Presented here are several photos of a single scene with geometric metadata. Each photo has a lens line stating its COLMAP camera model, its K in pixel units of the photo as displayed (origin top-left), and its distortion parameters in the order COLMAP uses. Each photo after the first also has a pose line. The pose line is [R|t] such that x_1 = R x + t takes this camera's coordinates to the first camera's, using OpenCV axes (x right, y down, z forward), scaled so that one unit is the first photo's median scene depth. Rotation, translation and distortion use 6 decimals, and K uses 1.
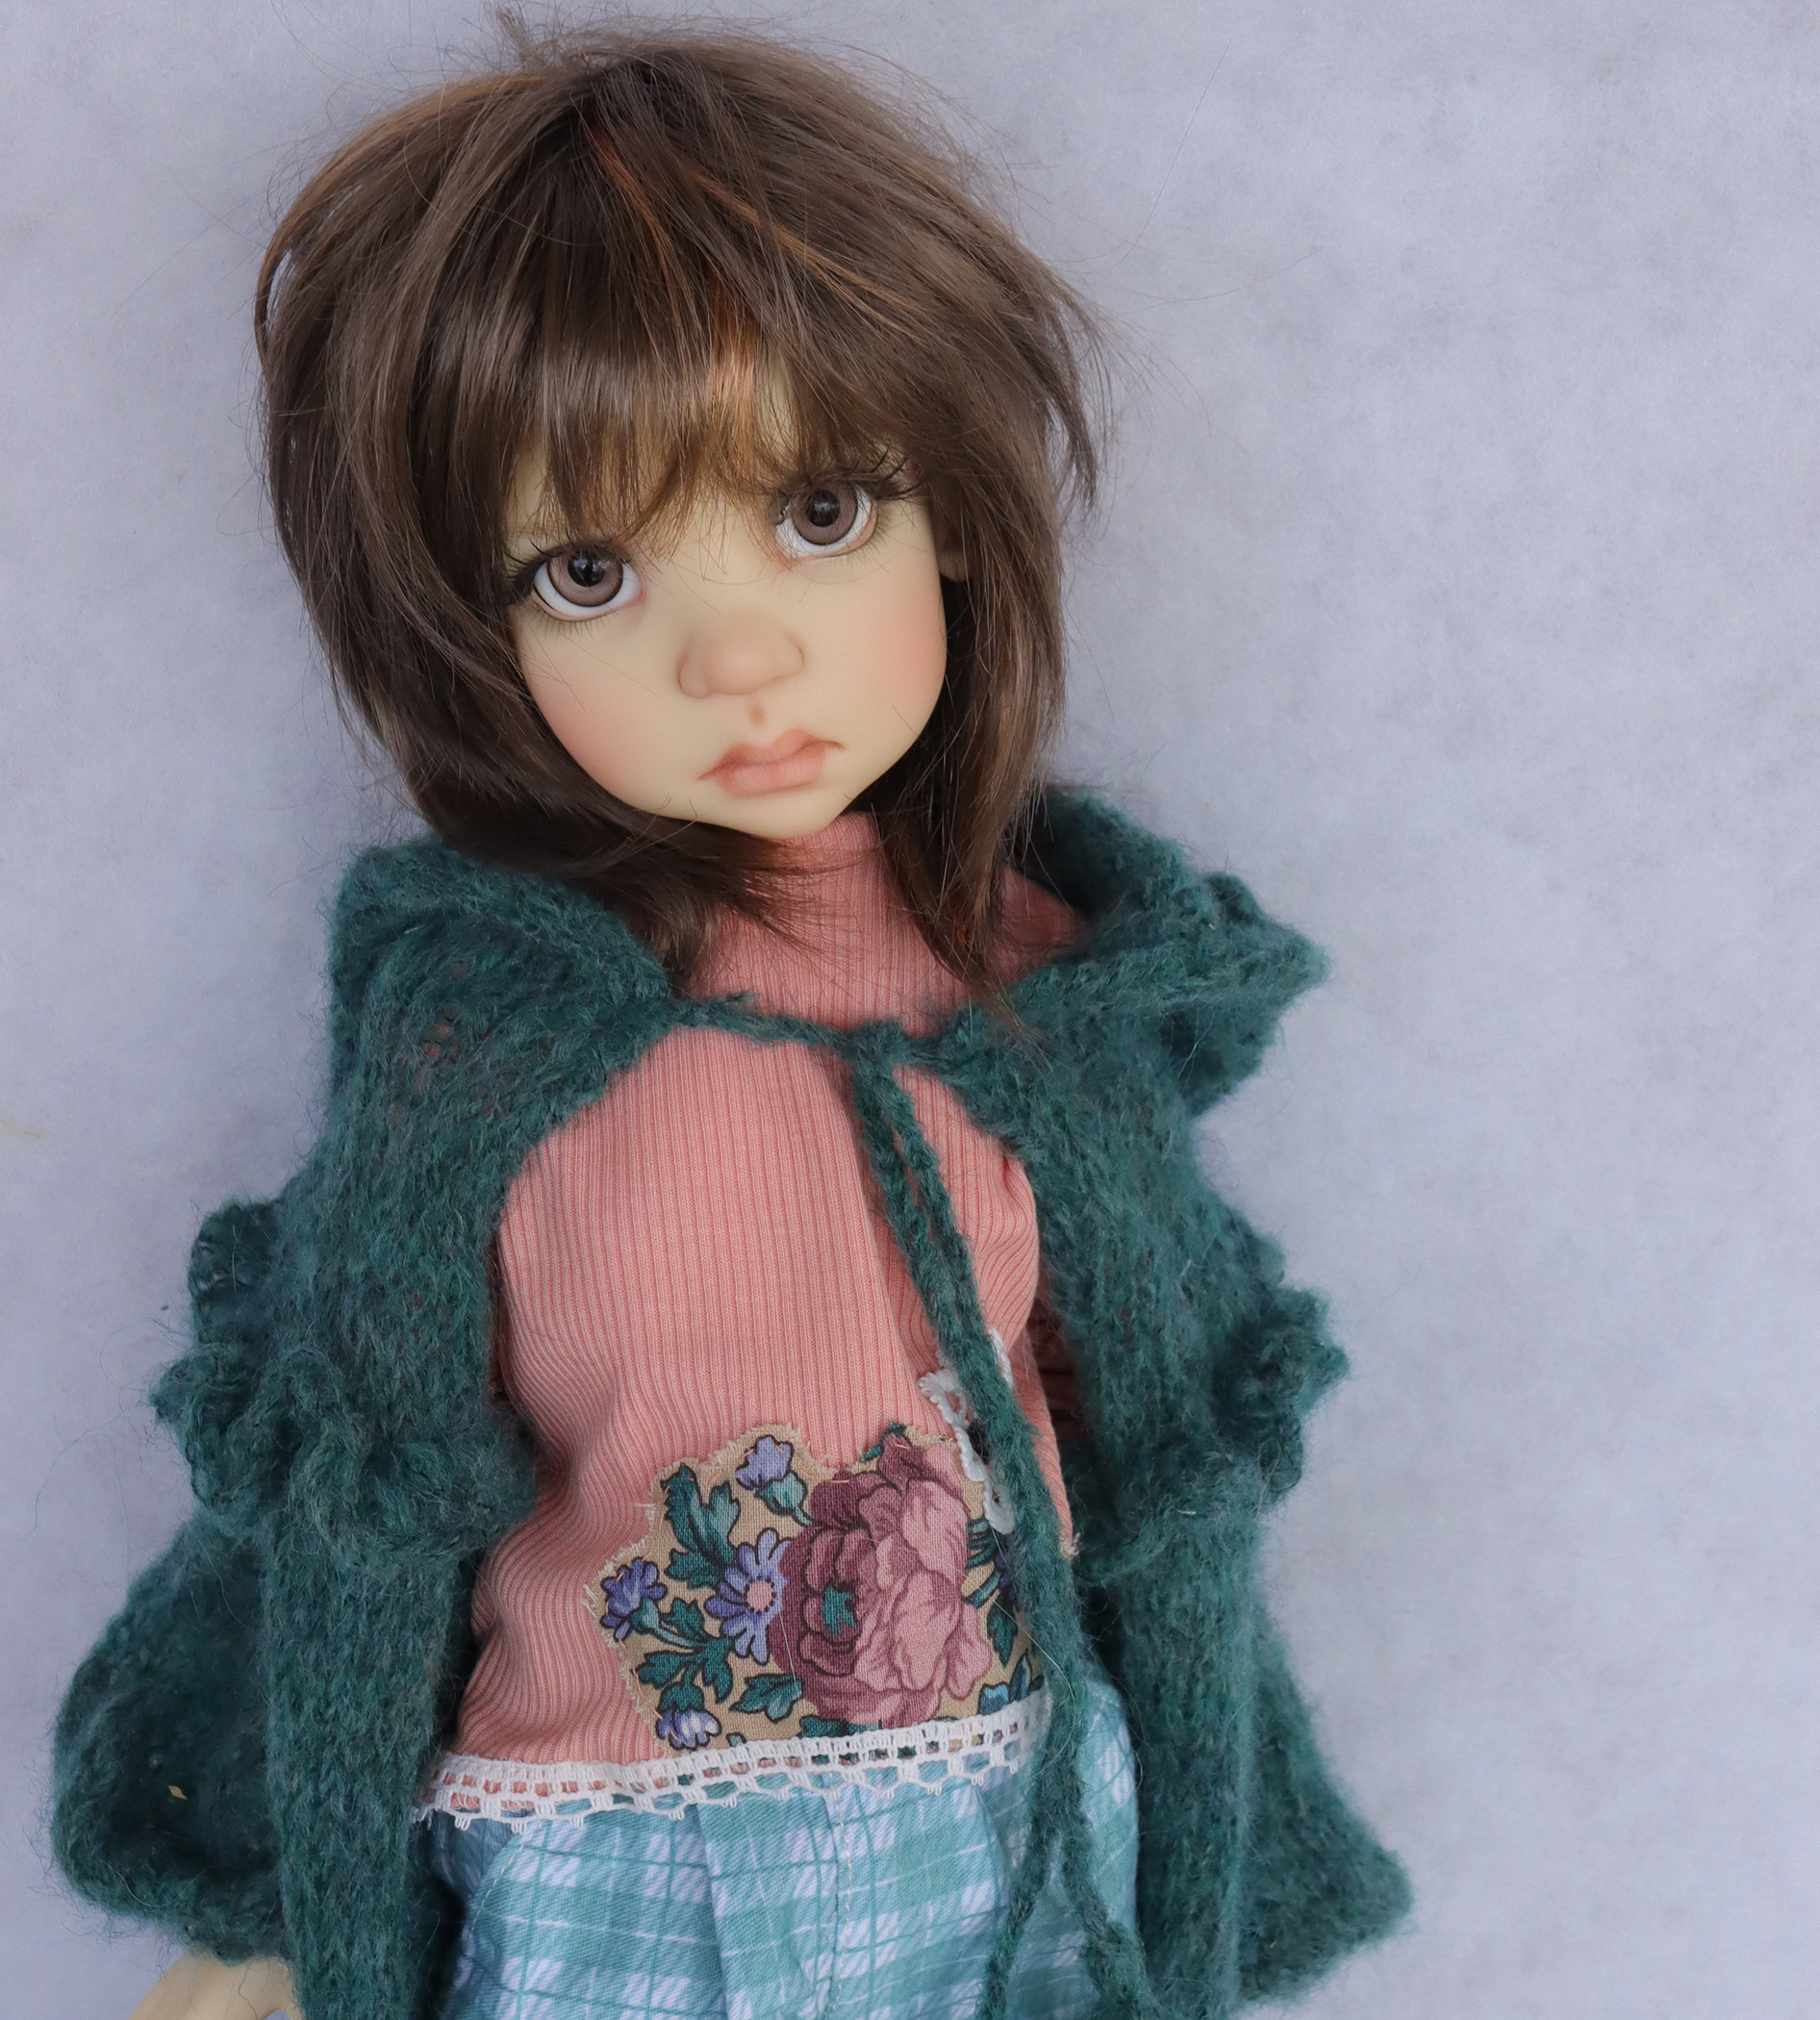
lens RADIAL K [[2913.1, 0, 910.0], [0, 2913.1, 1010.0], [0, 0, 1]] dist [0.014084, 0.016897]
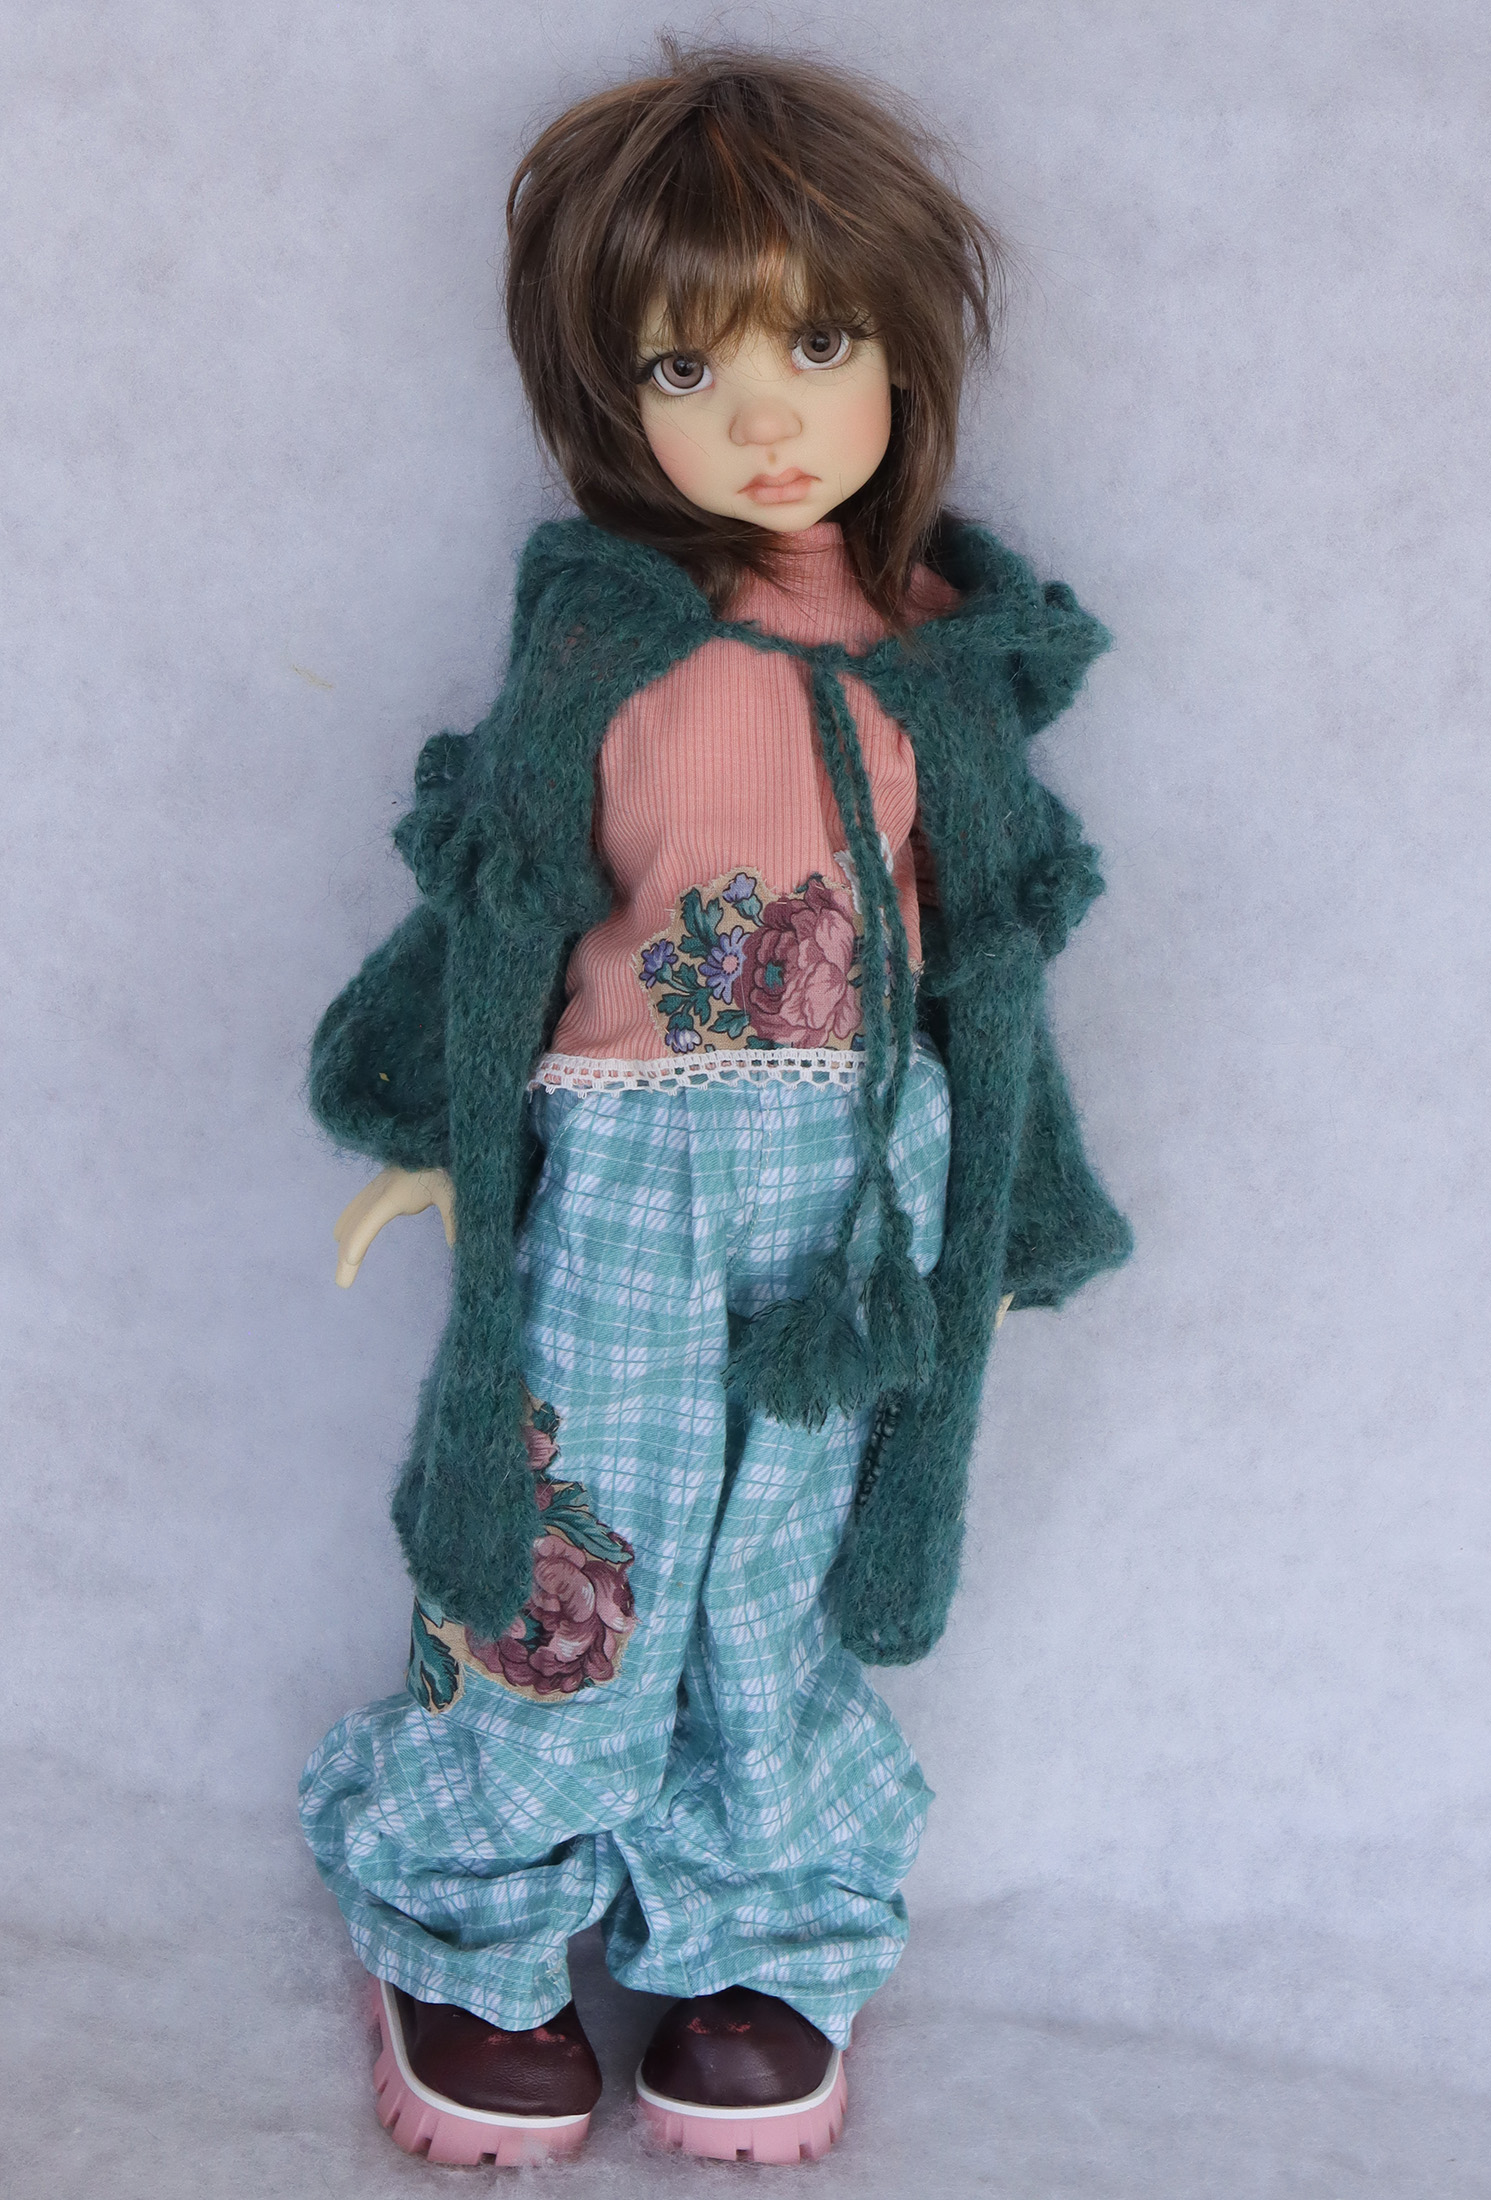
lens RADIAL K [[3755.9, 0, 745.5], [0, 3755.9, 1100.0], [0, 0, 1]] dist [-0.030988, 0.107395]
pose [[0.990052, 0.094066, -0.104637, 0.195369], [-0.089099, 0.994707, 0.051183, 0.161648], [0.108897, -0.041351, 0.993193, -1.203433]]
